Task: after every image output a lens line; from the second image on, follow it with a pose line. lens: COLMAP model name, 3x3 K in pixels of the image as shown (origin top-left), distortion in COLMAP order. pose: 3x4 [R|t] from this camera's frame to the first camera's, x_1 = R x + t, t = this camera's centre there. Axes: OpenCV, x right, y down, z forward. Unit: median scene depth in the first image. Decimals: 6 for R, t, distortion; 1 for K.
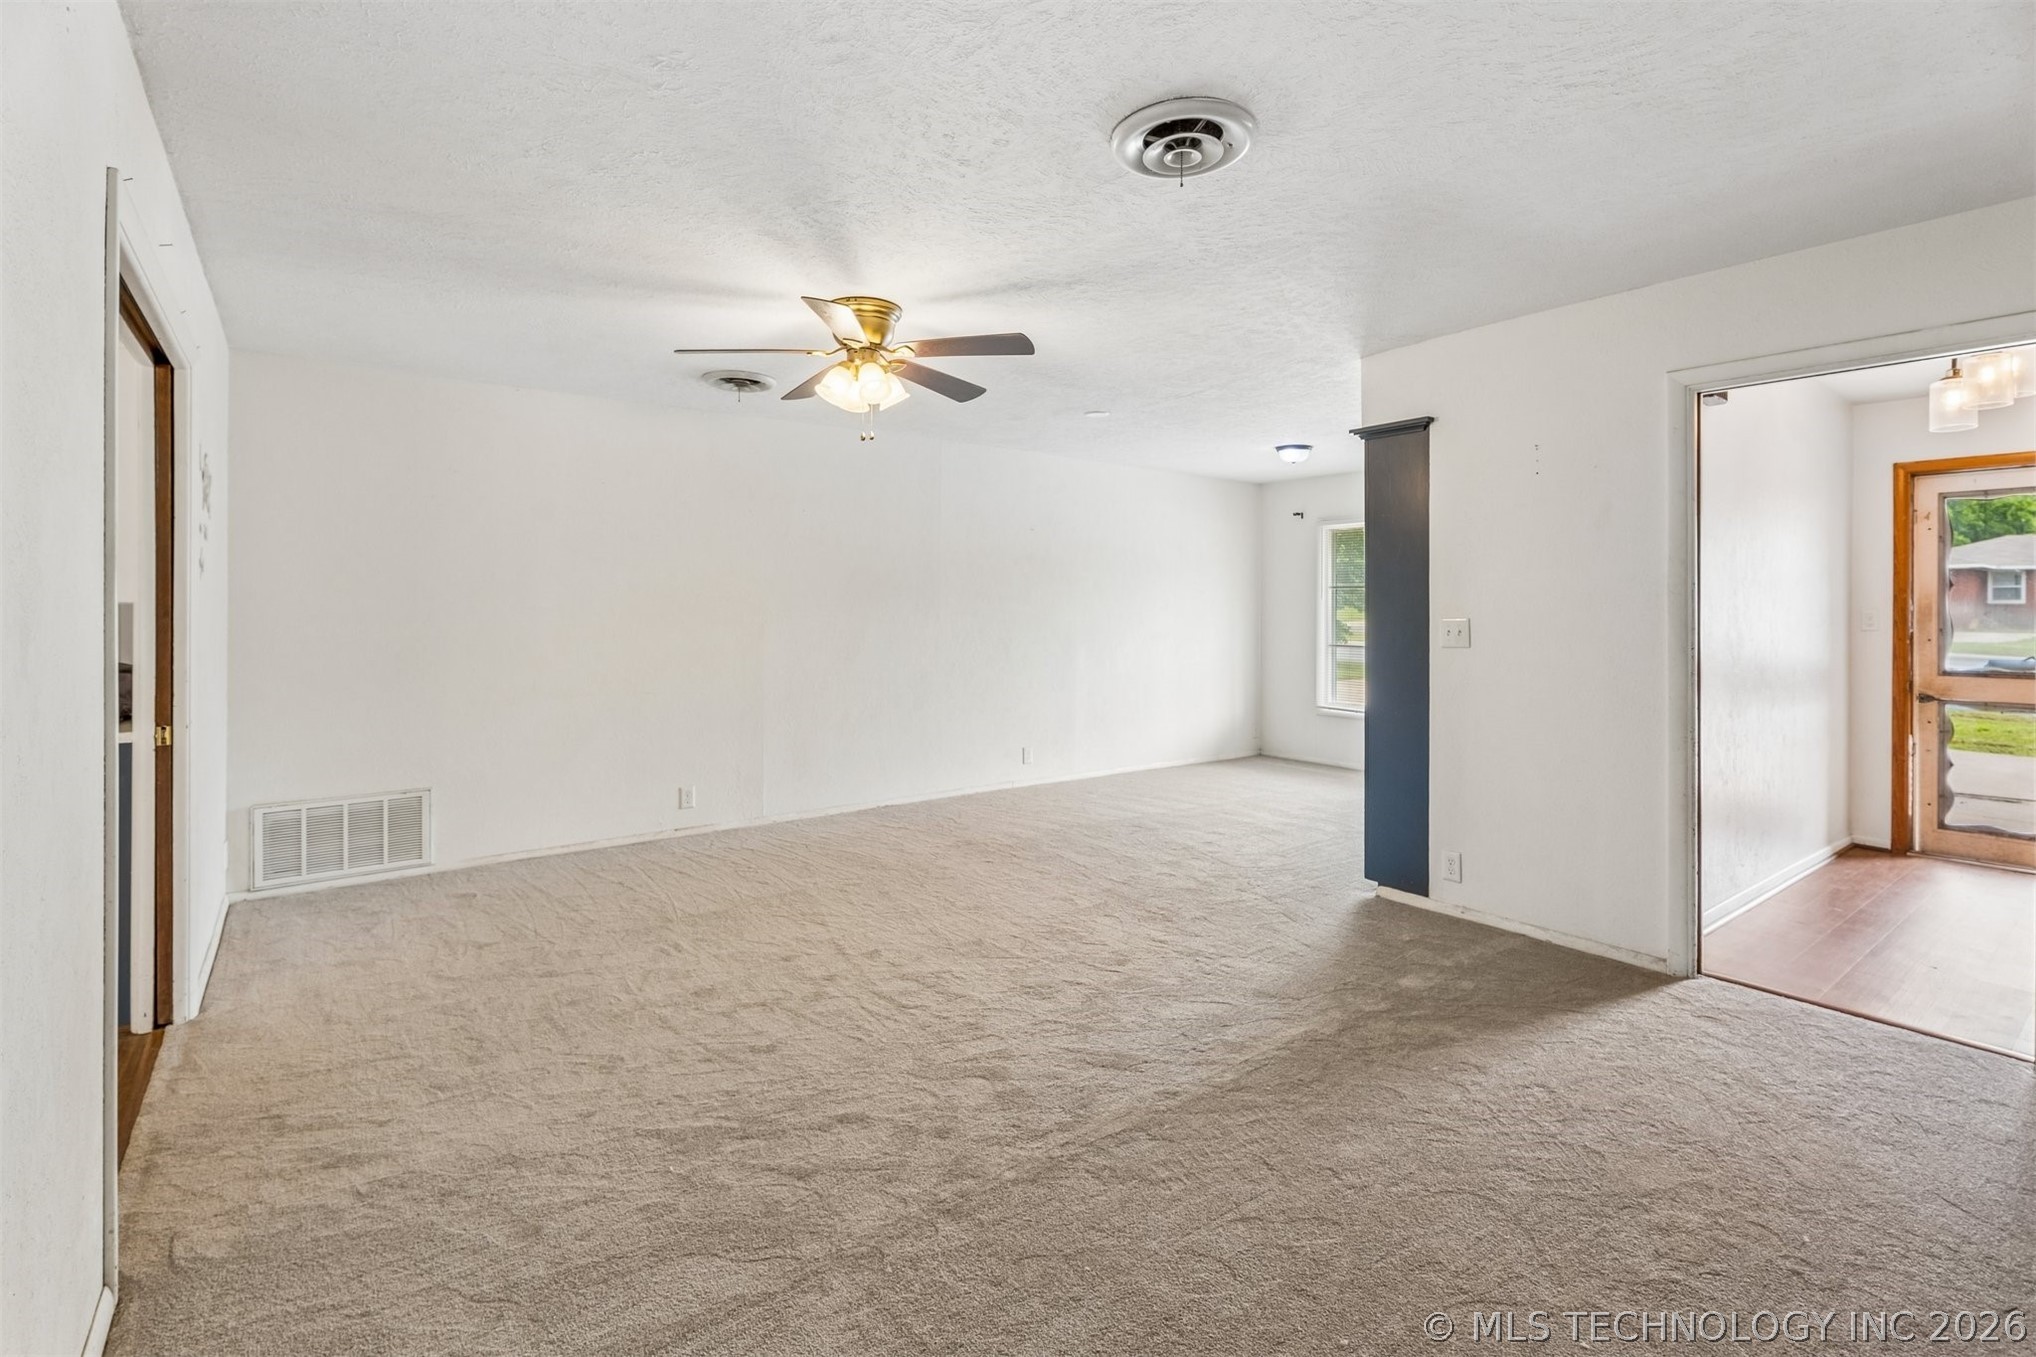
lens RADIAL K [[928.3, 0, 1015.8], [0, 928.3, 610.2], [0, 0, 1]] dist [0.000528, -0.000114]
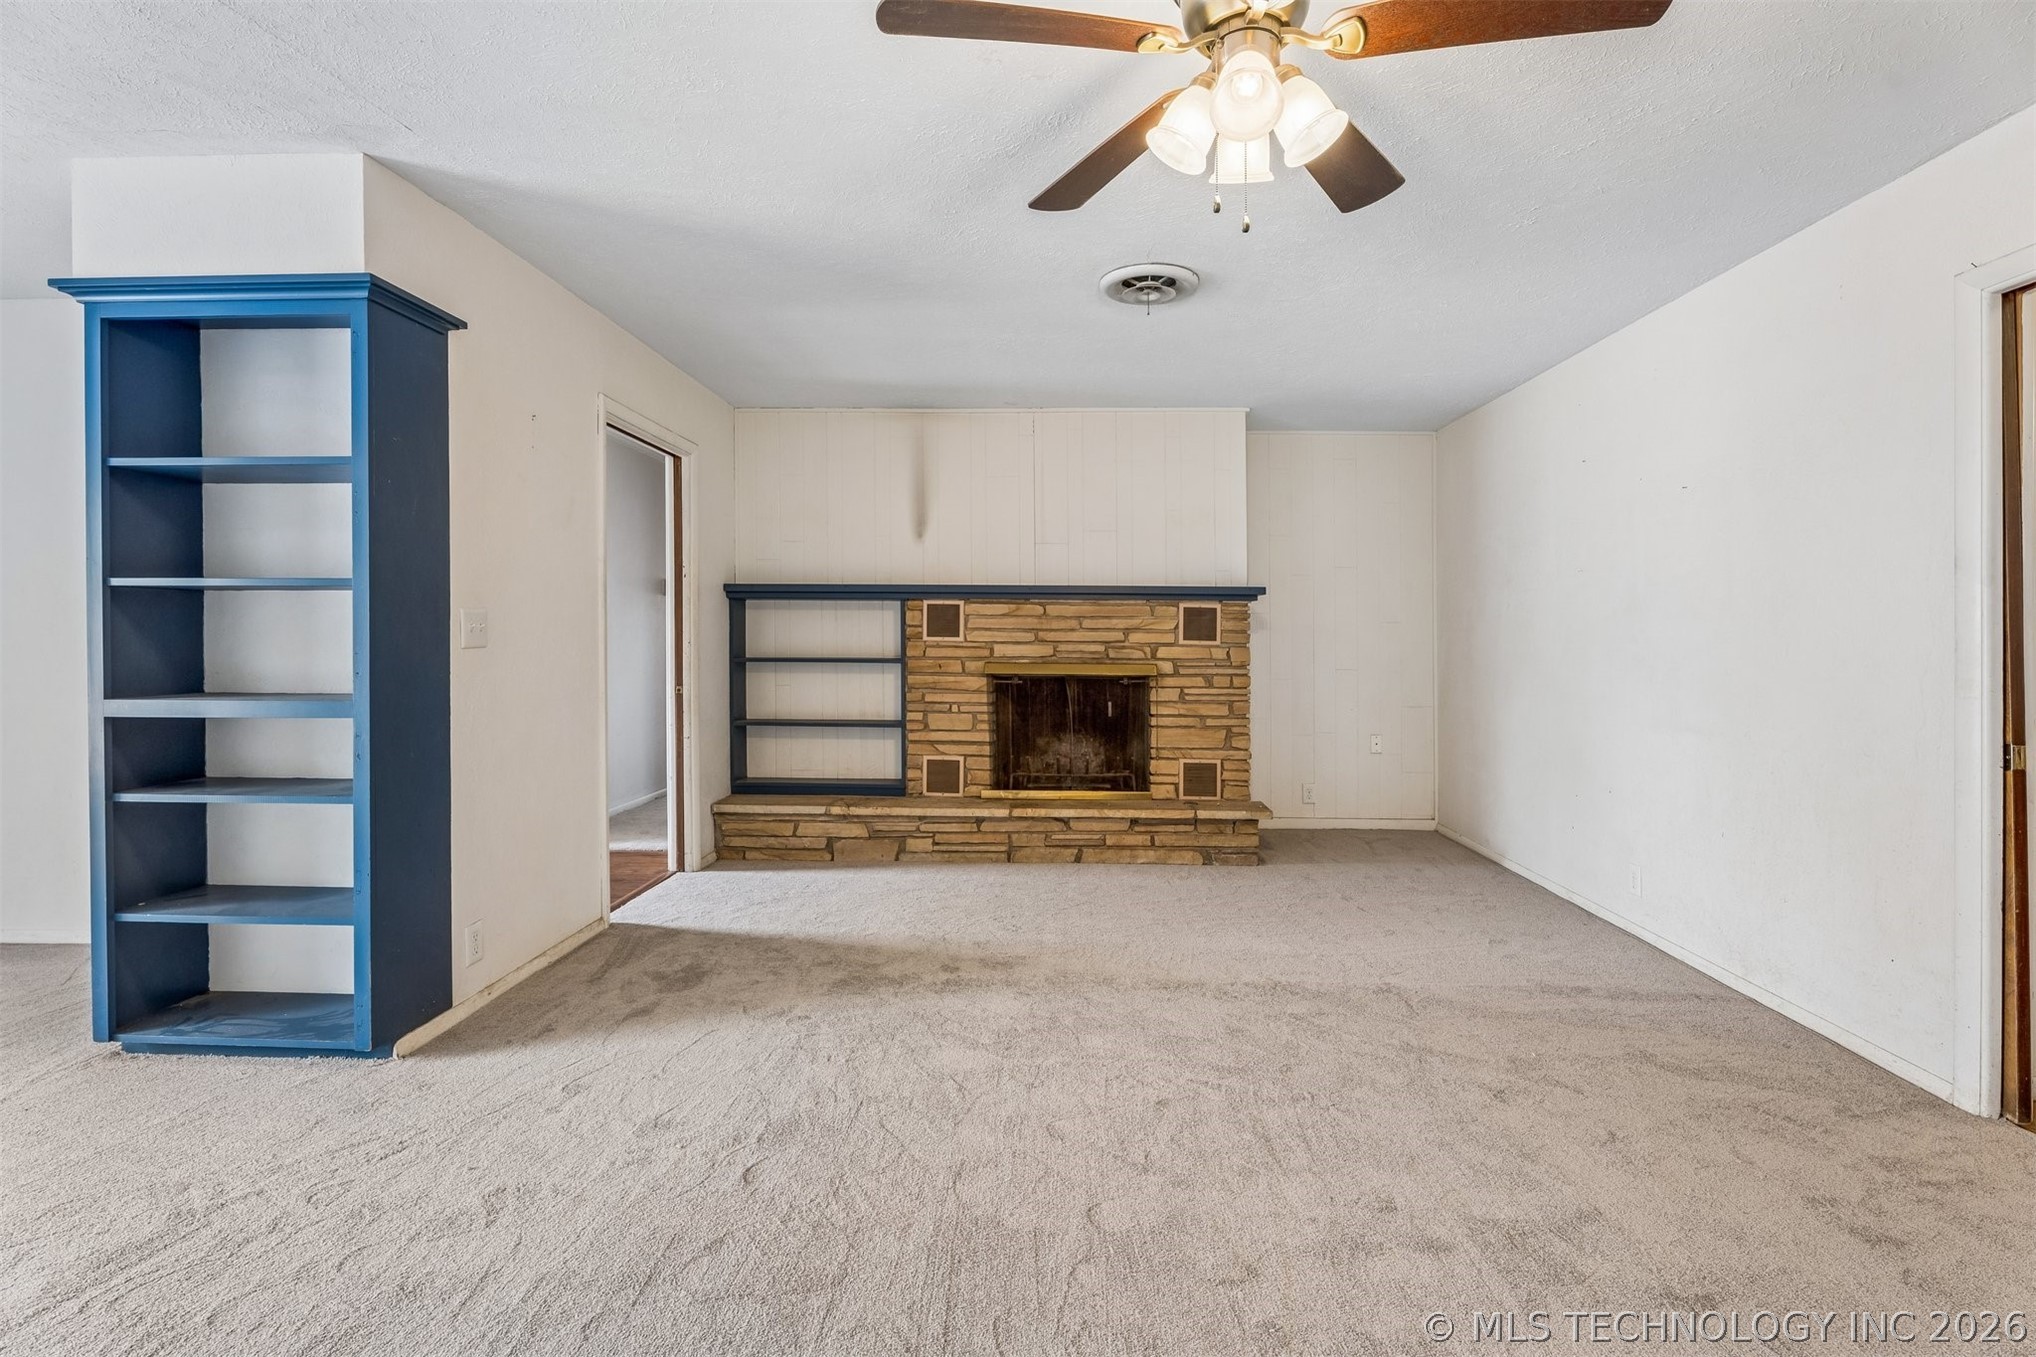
lens RADIAL K [[916.0, 0, 1040.7], [0, 916.0, 644.2], [0, 0, 1]] dist [0.001188, 0.000815]
pose [[-0.776690, -0.011784, 0.629773, -0.331974], [-0.006006, 0.999918, 0.011303, 0.025449], [-0.629854, 0.004996, -0.776697, 1.252759]]
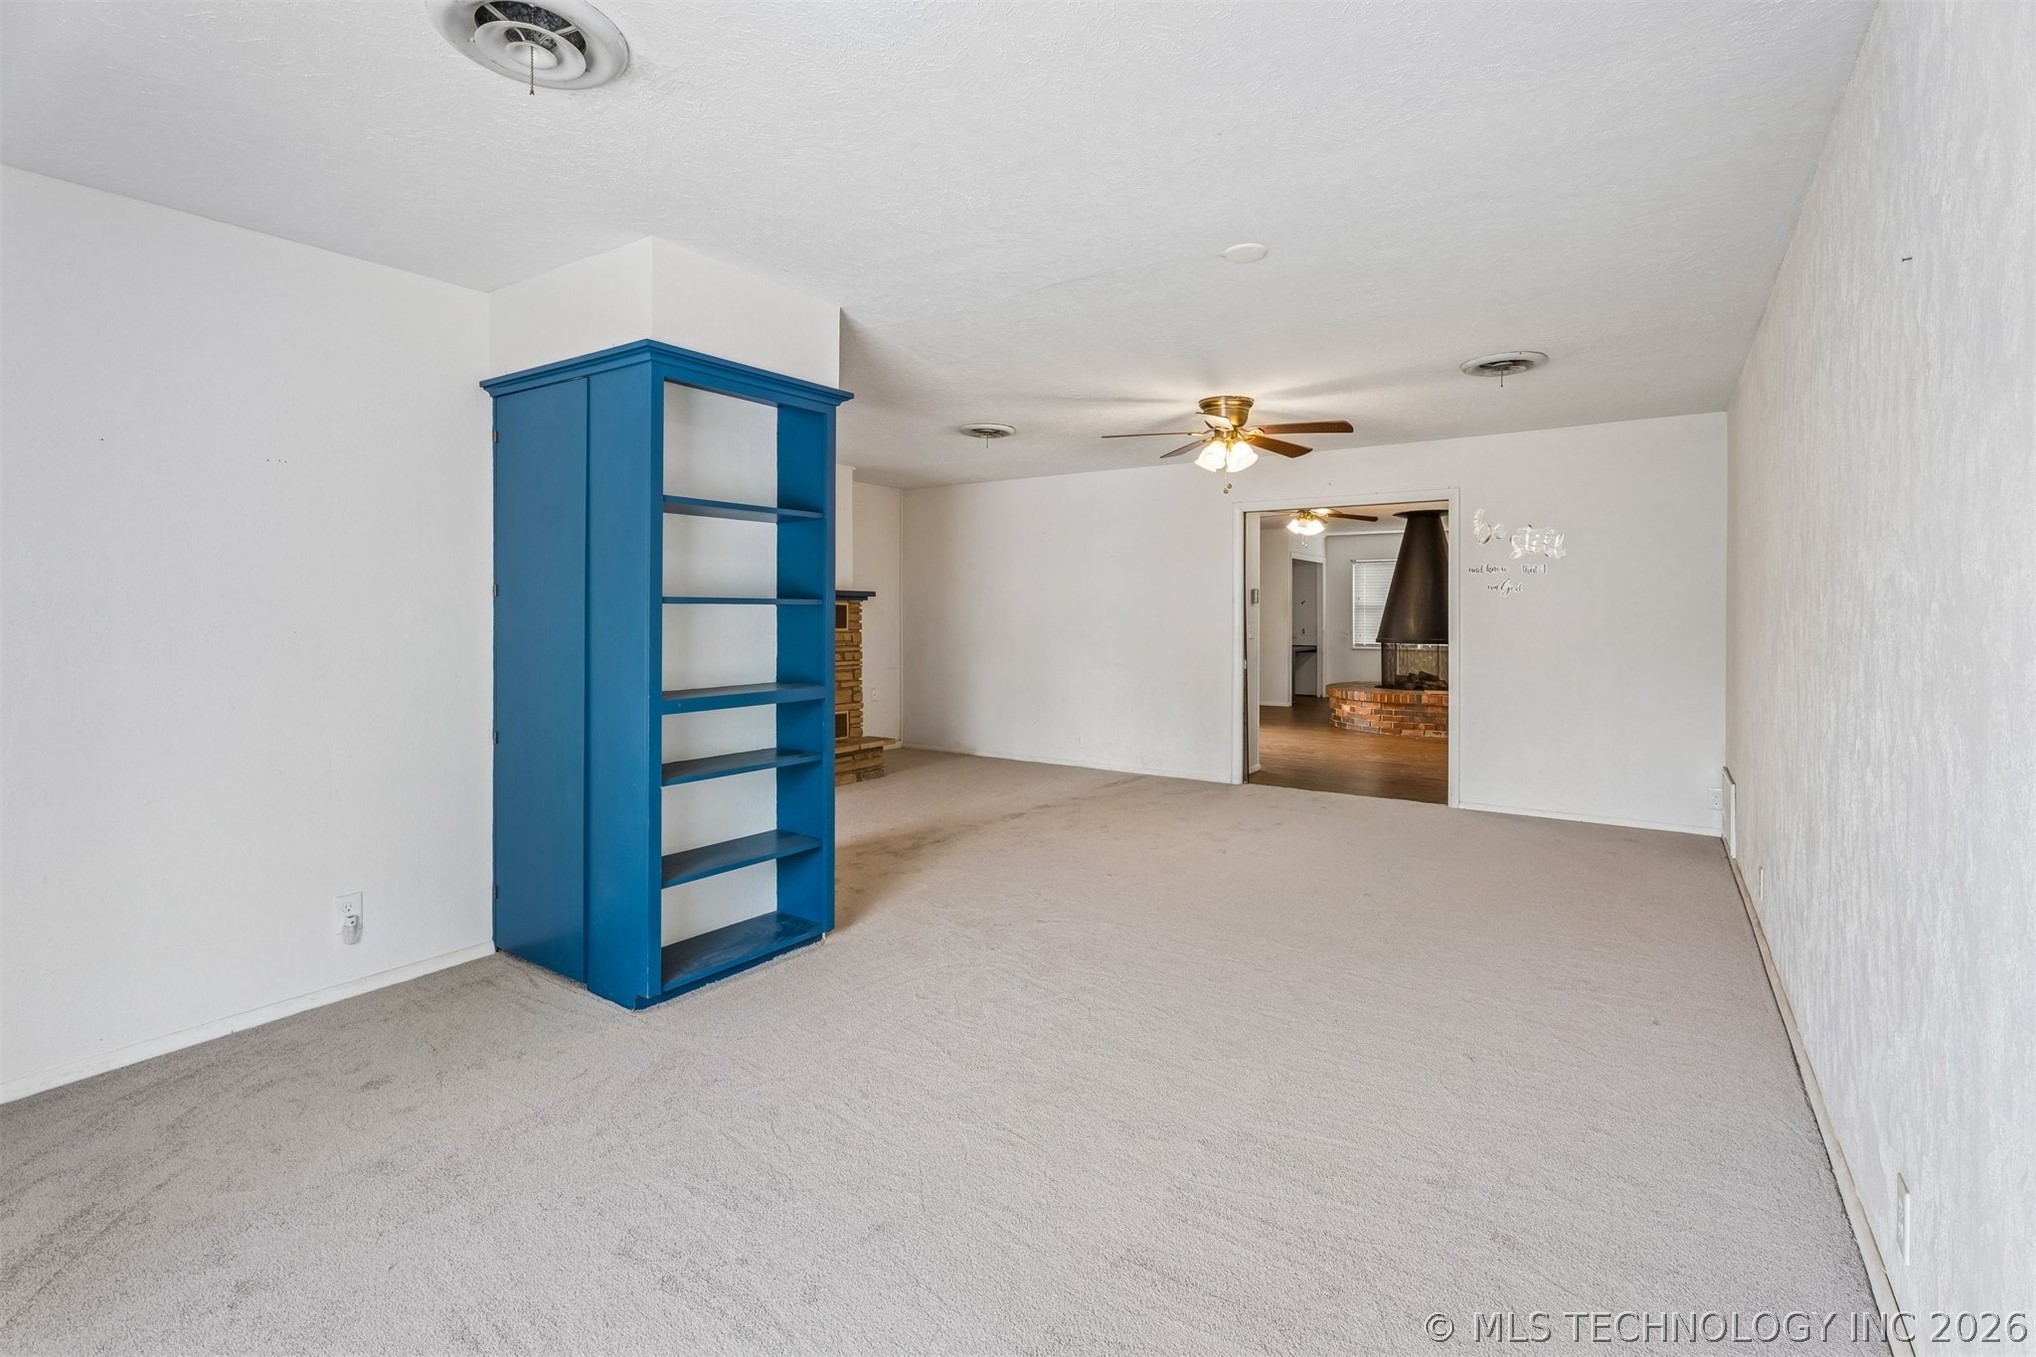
lens RADIAL K [[928.3, 0, 1015.8], [0, 928.3, 610.2], [0, 0, 1]] dist [0.000528, -0.000114]
pose [[-0.945570, -0.012040, -0.325197, 0.542335], [-0.010506, 0.999924, -0.006472, 0.006651], [0.325250, -0.002703, -0.945624, 1.963307]]
